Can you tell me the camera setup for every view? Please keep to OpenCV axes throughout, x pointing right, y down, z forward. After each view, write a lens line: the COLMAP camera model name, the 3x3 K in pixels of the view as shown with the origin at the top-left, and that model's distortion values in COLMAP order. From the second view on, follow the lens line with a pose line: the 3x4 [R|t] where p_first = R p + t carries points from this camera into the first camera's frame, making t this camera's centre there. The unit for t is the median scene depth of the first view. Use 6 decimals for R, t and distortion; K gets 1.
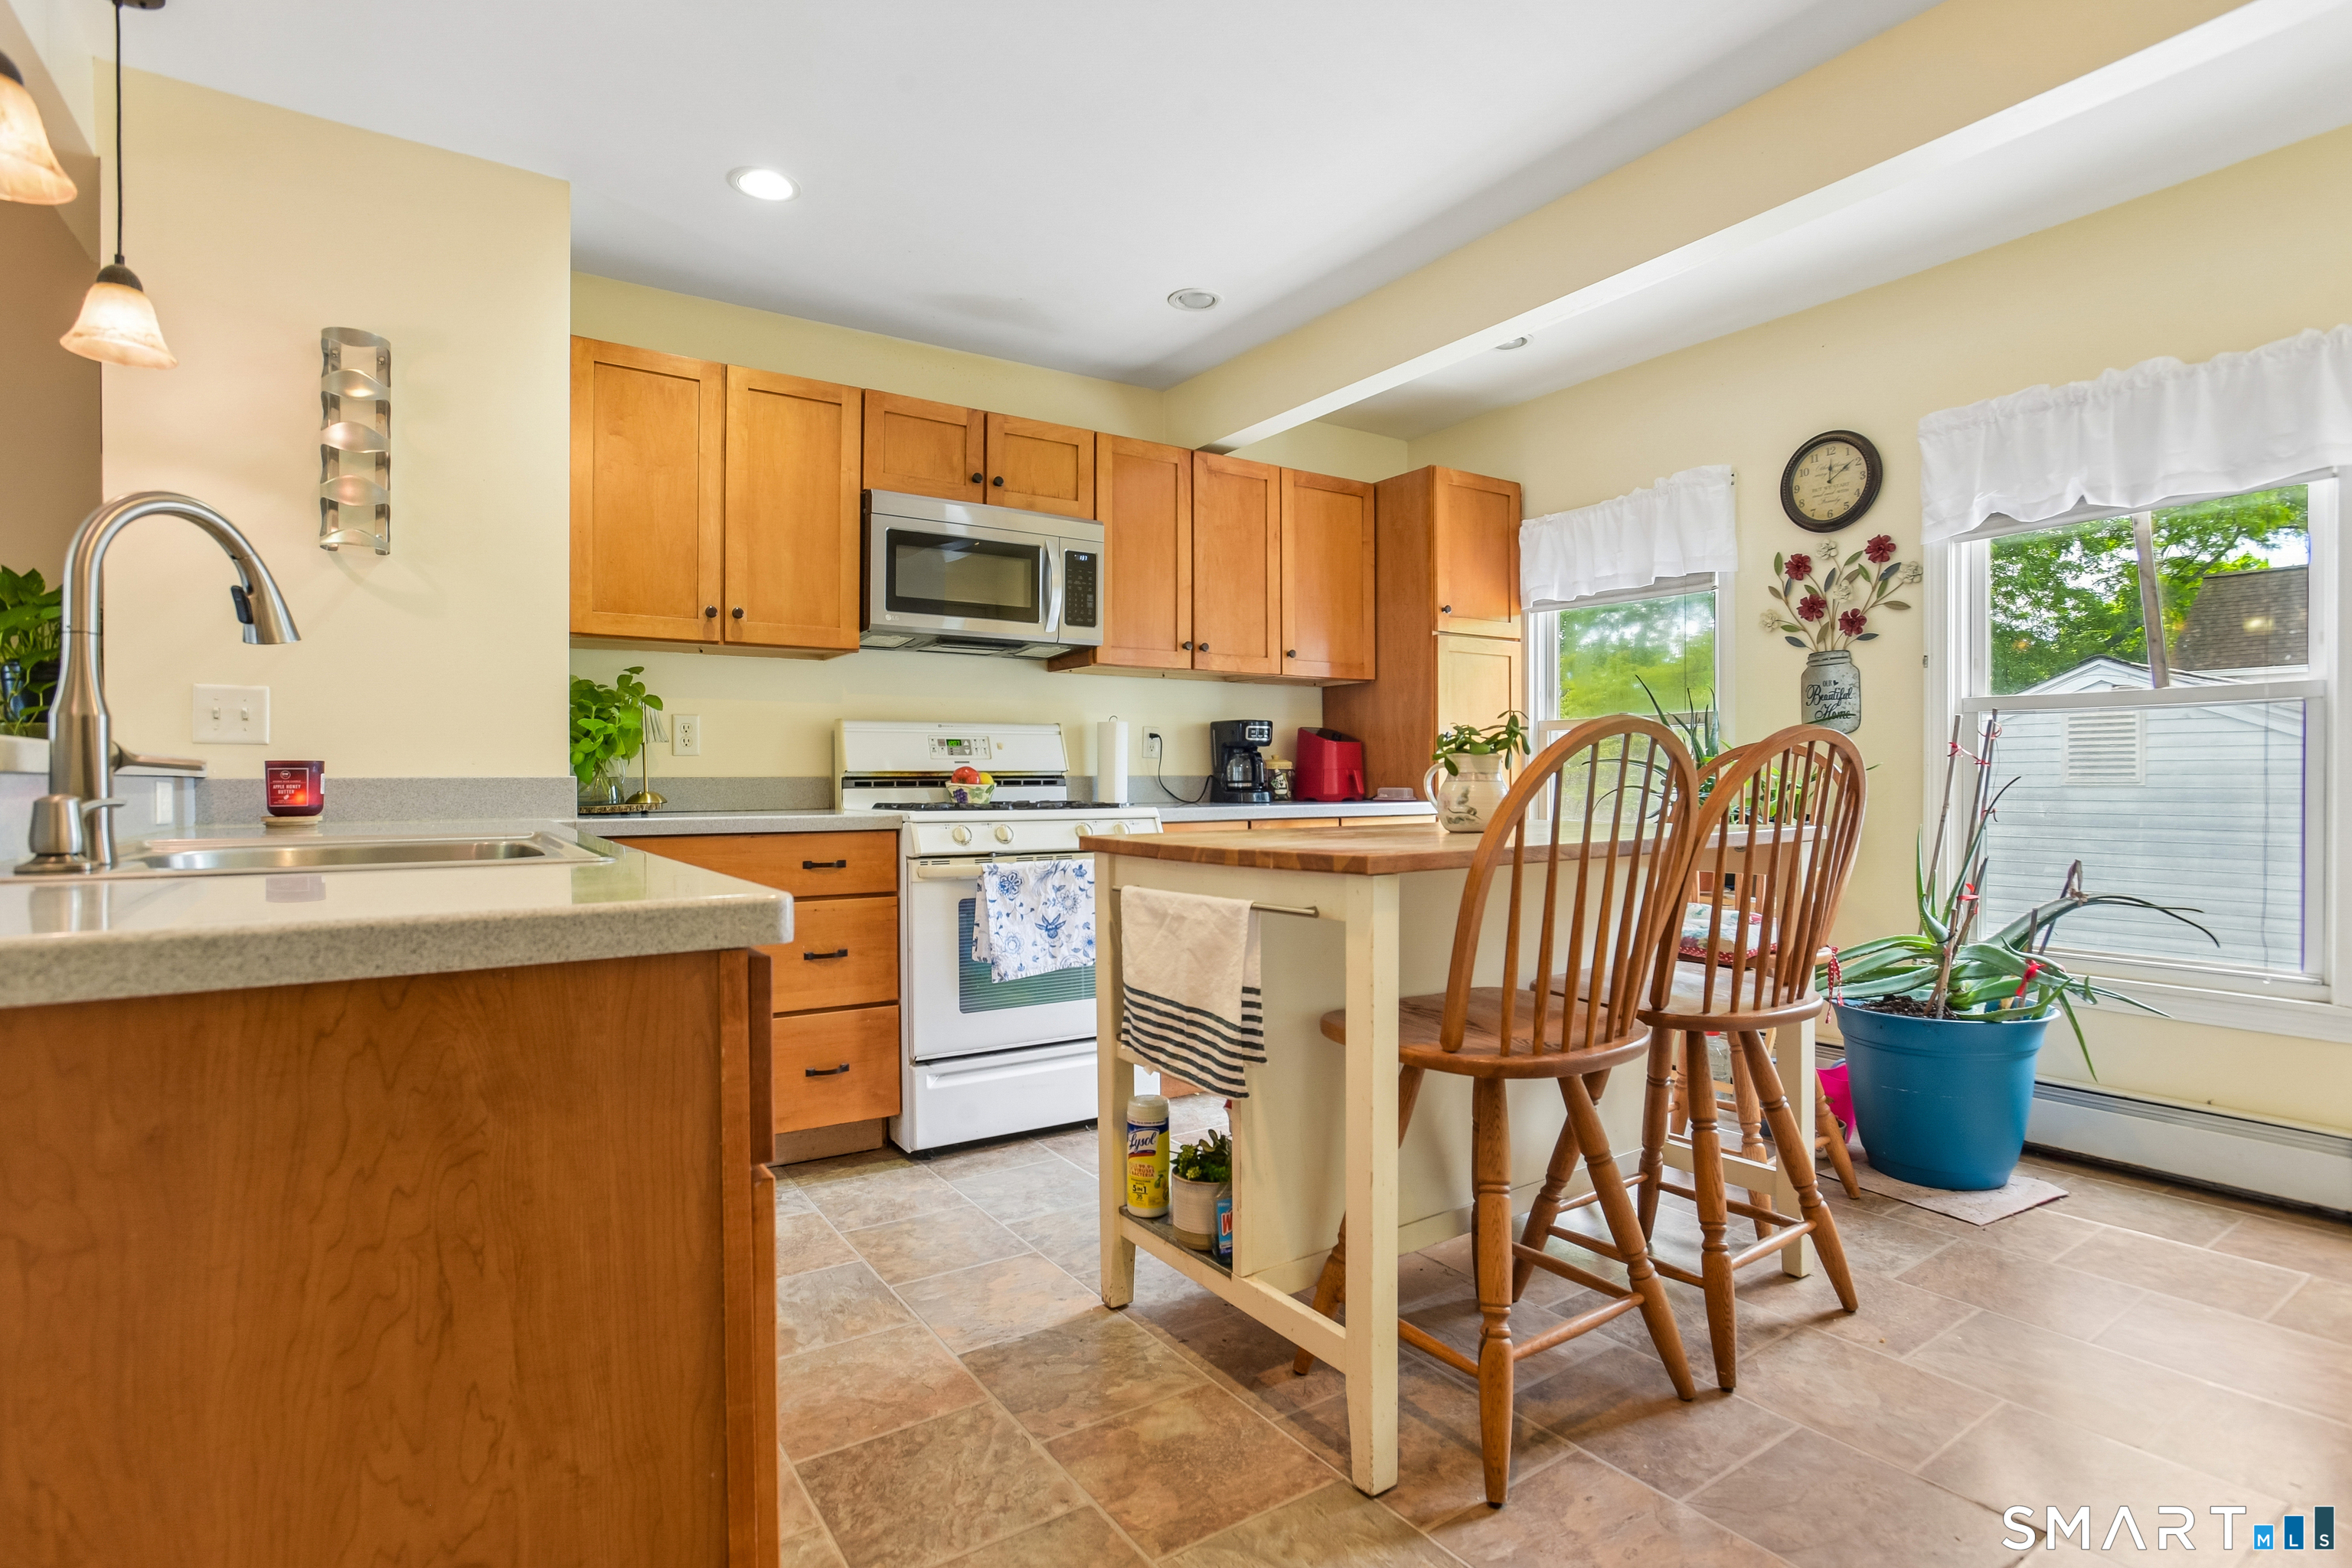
lens RADIAL K [[1144.6, 0, 1192.2], [0, 1144.6, 796.3], [0, 0, 1]] dist [-0.034481, 0.008293]
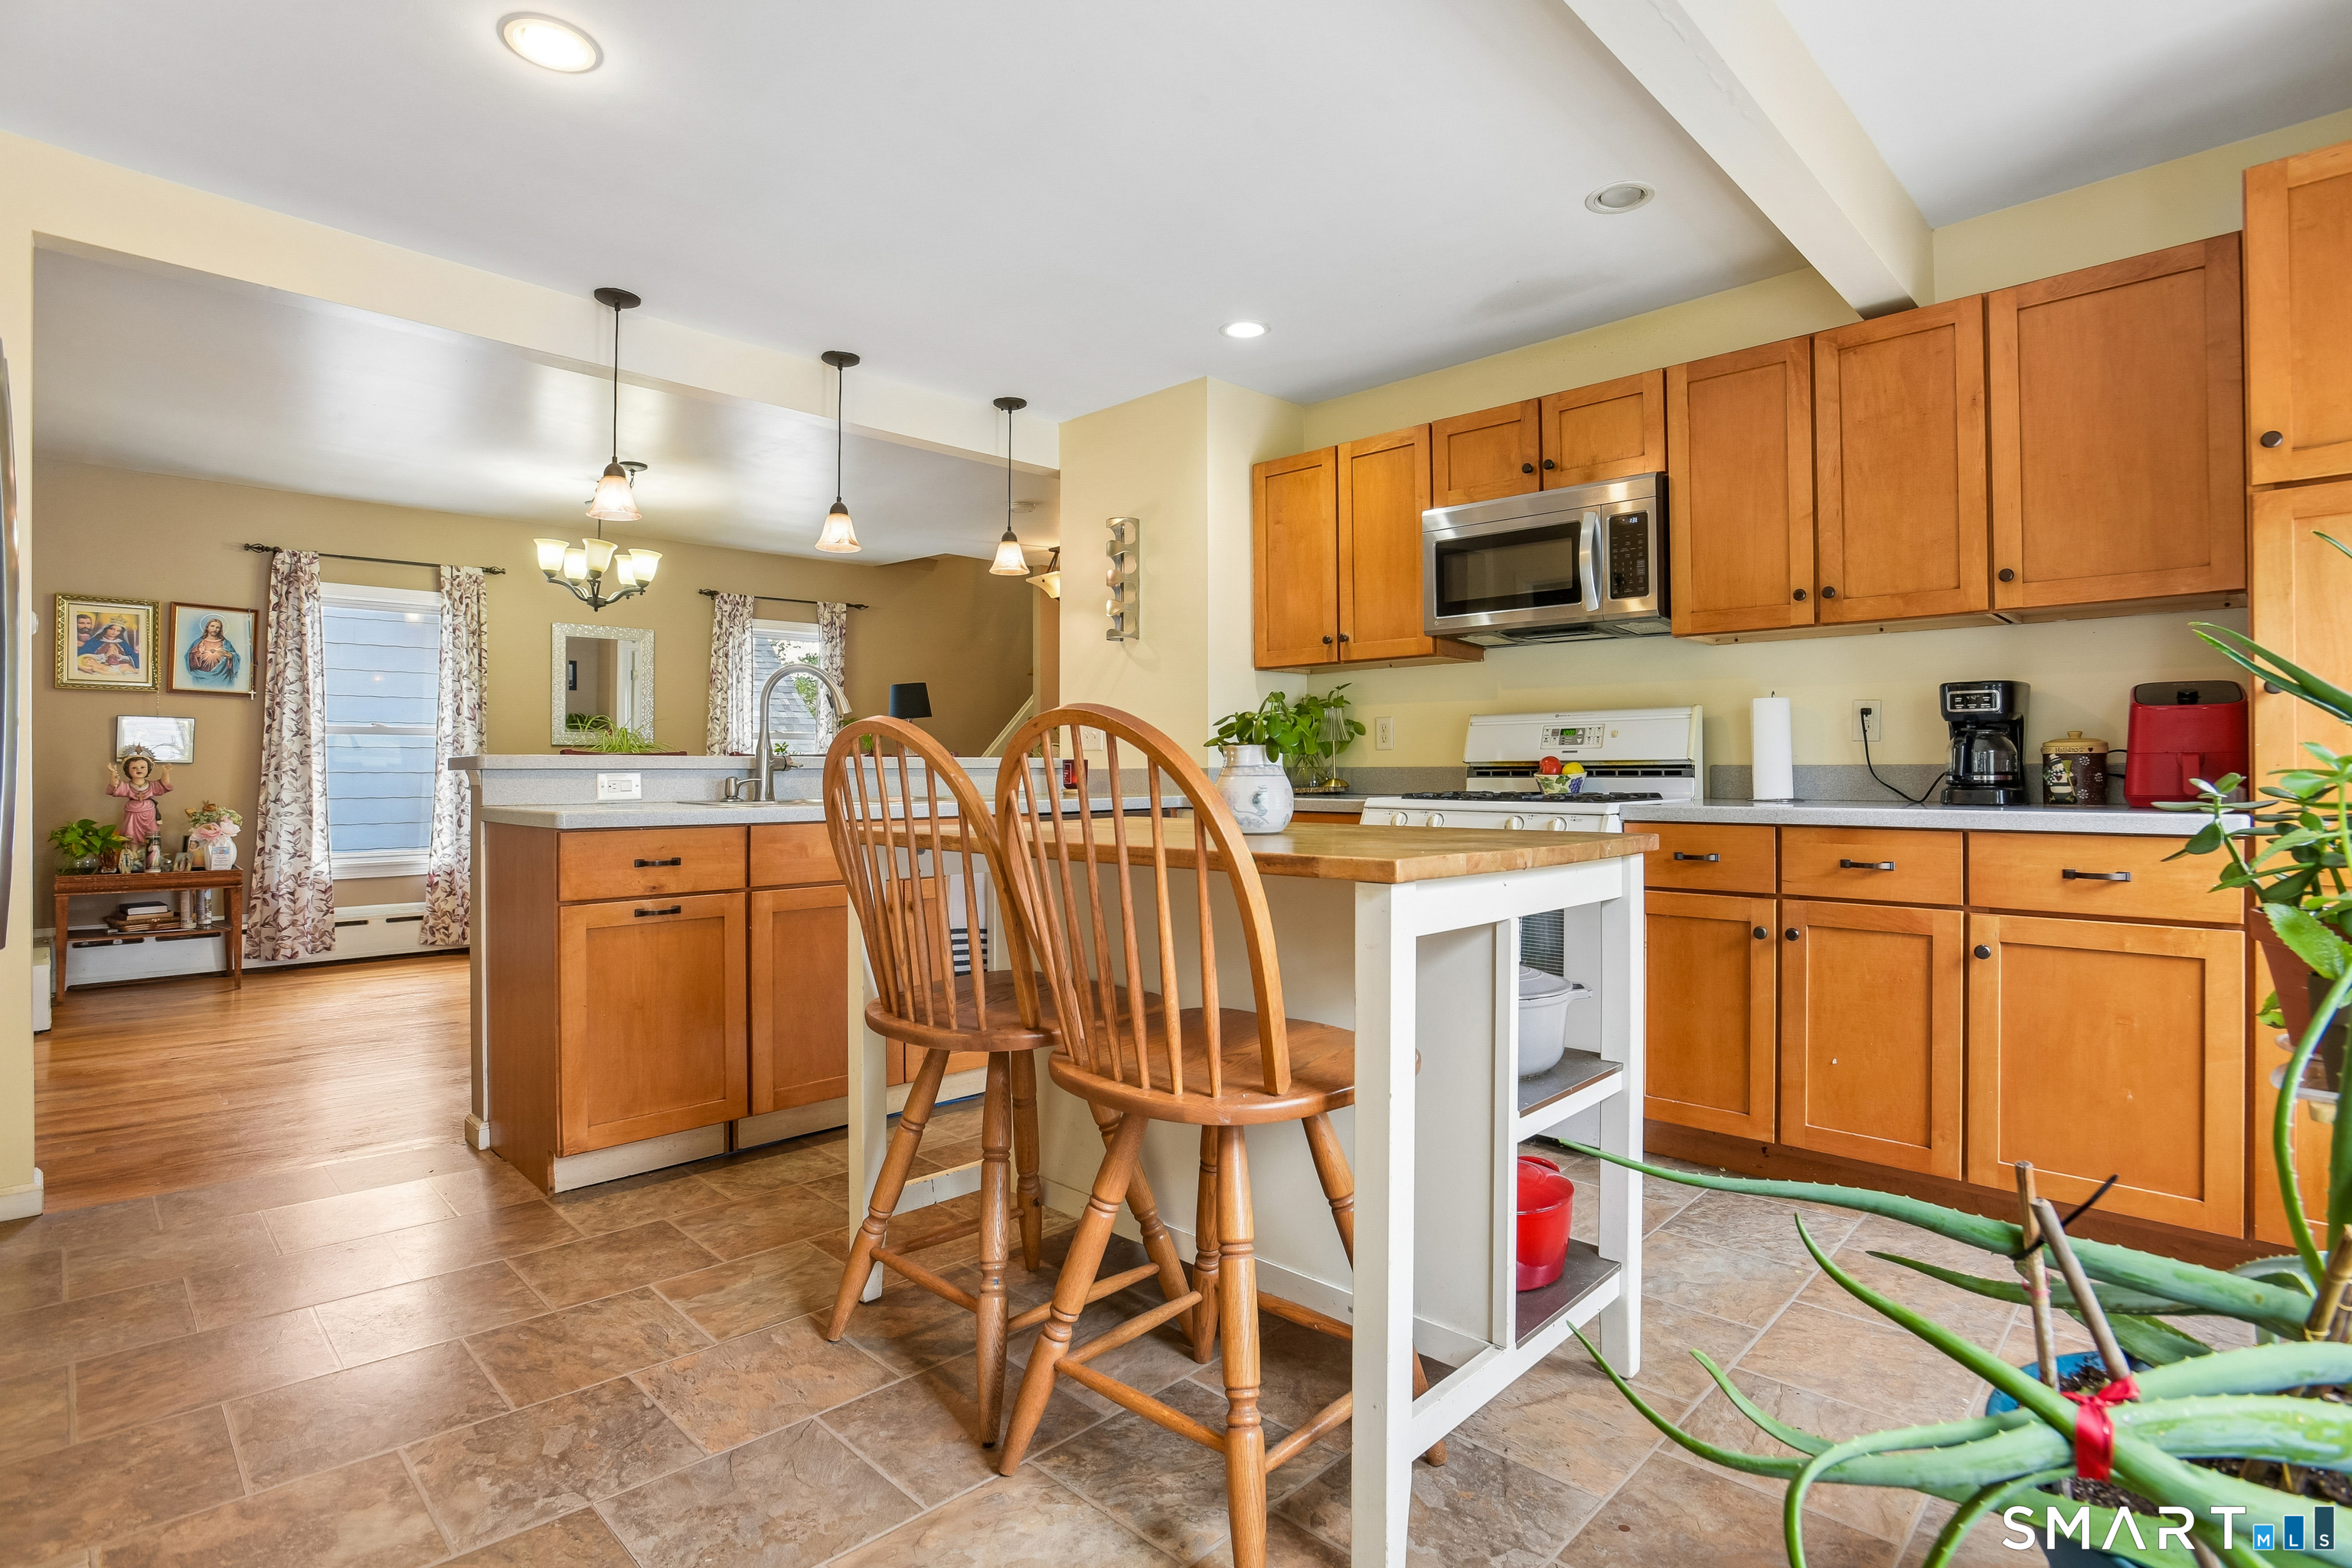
lens RADIAL K [[1144.6, 0, 1187.7], [0, 1144.6, 760.8], [0, 0, 1]] dist [-0.034481, 0.008293]
pose [[0.208178, -0.003335, -0.978085, 0.722448], [-0.016850, 0.999834, -0.006996, -0.010170], [0.977946, 0.017937, 0.208088, 0.502412]]
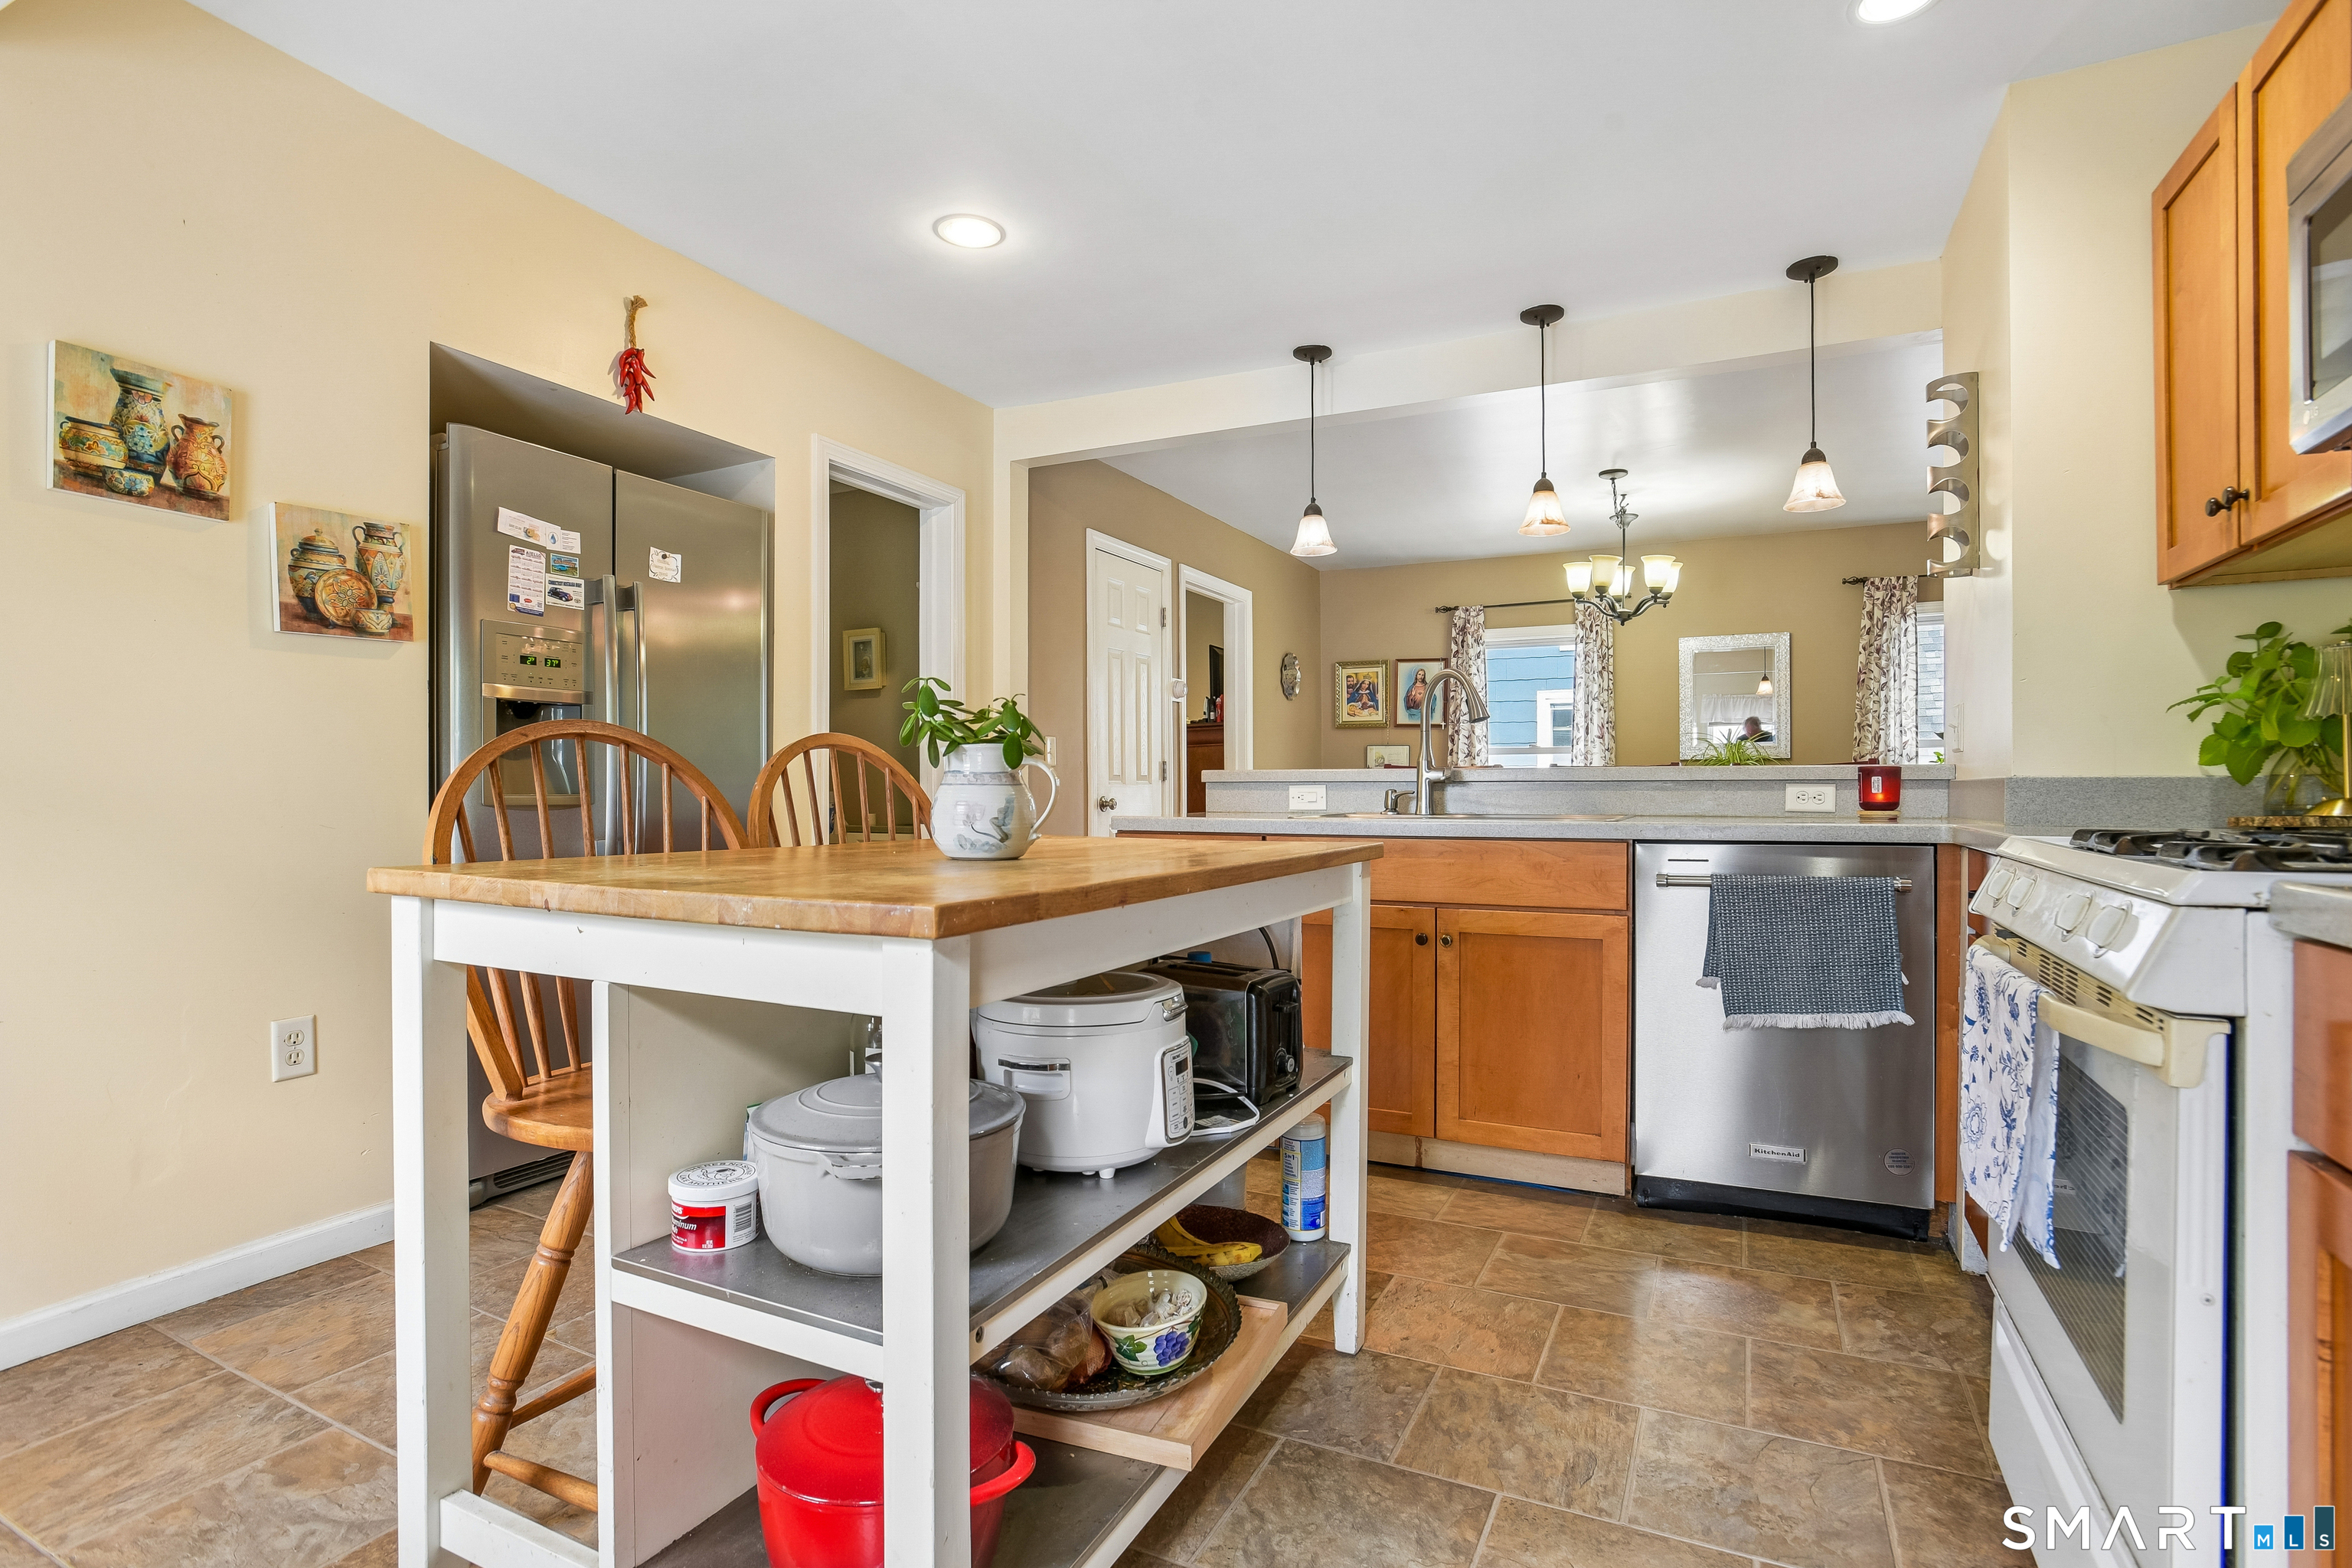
lens RADIAL K [[1144.6, 0, 1187.2], [0, 1144.6, 785.8], [0, 0, 1]] dist [-0.034481, 0.008293]
pose [[-0.864458, 0.002448, -0.502700, 0.322762], [-0.007257, 0.999823, 0.017348, -0.015978], [0.502653, 0.018645, -0.864287, 1.089559]]
